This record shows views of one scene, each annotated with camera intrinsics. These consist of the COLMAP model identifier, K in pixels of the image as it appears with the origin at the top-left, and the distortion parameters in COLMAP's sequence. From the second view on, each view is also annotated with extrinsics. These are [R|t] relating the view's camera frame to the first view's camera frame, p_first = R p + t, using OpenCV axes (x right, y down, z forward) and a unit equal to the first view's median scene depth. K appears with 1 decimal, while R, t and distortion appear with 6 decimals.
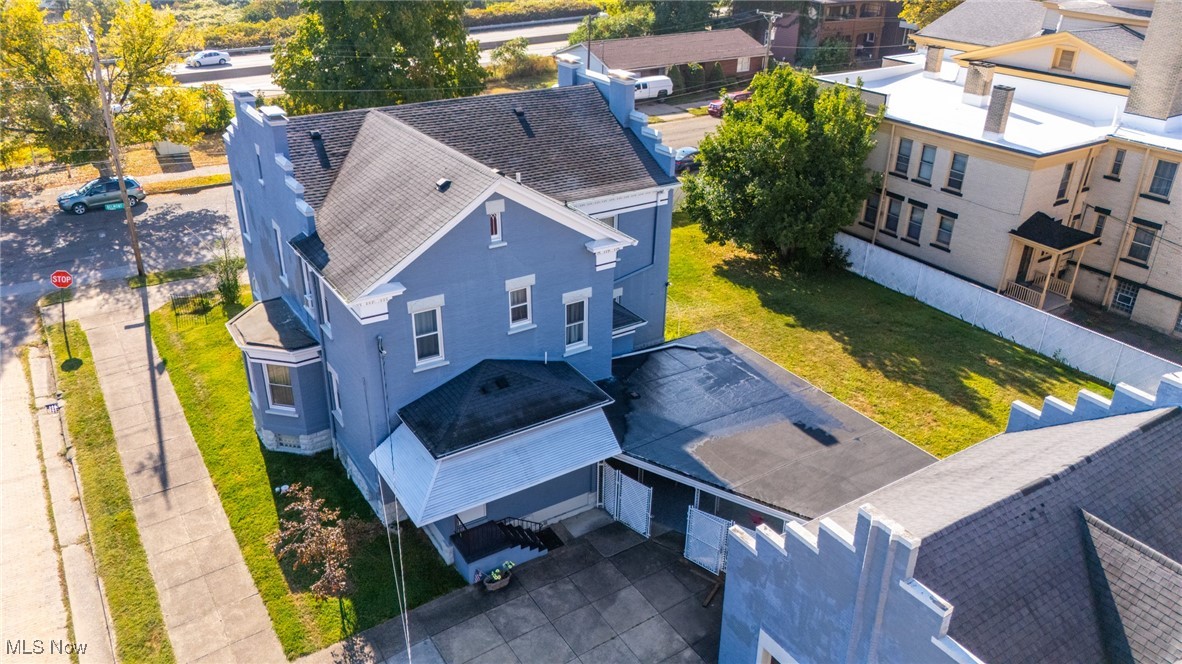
lens RADIAL K [[873.3, 0, 591.0], [0, 873.3, 332.0], [0, 0, 1]] dist [0.127071, -0.188032]
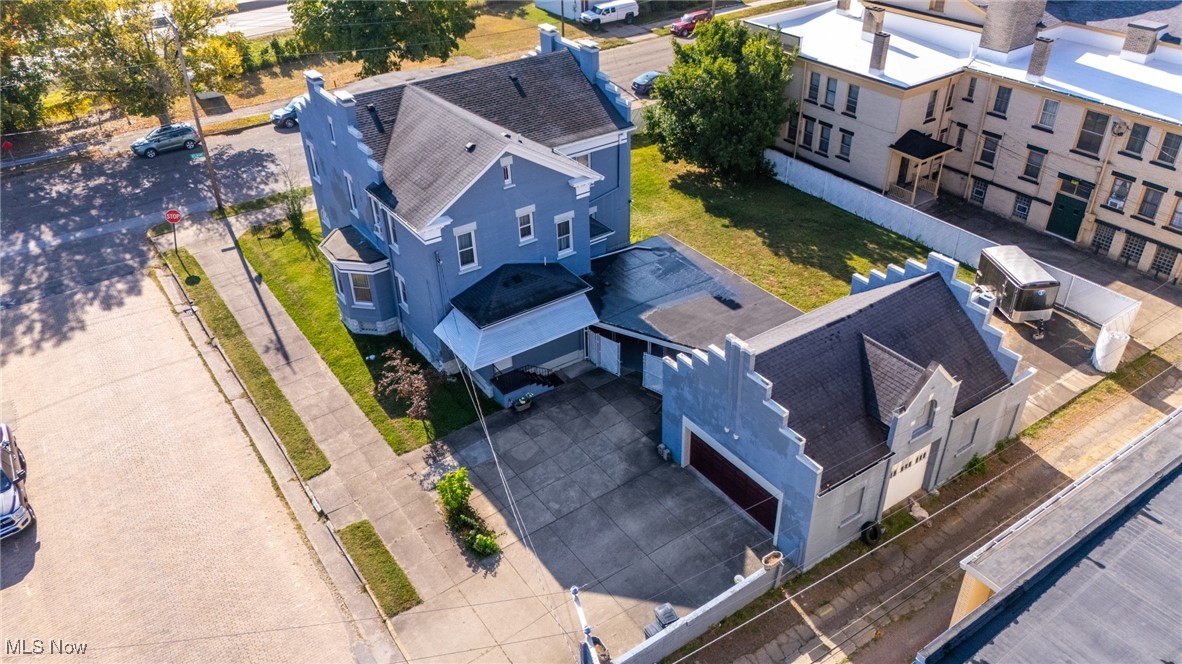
lens RADIAL K [[873.3, 0, 591.0], [0, 873.3, 332.0], [0, 0, 1]] dist [0.127071, -0.188032]
pose [[0.998774, -0.048385, 0.010500, 0.003744], [0.046822, 0.991981, 0.117390, -0.018629], [-0.016095, -0.116755, 0.993030, -0.426404]]
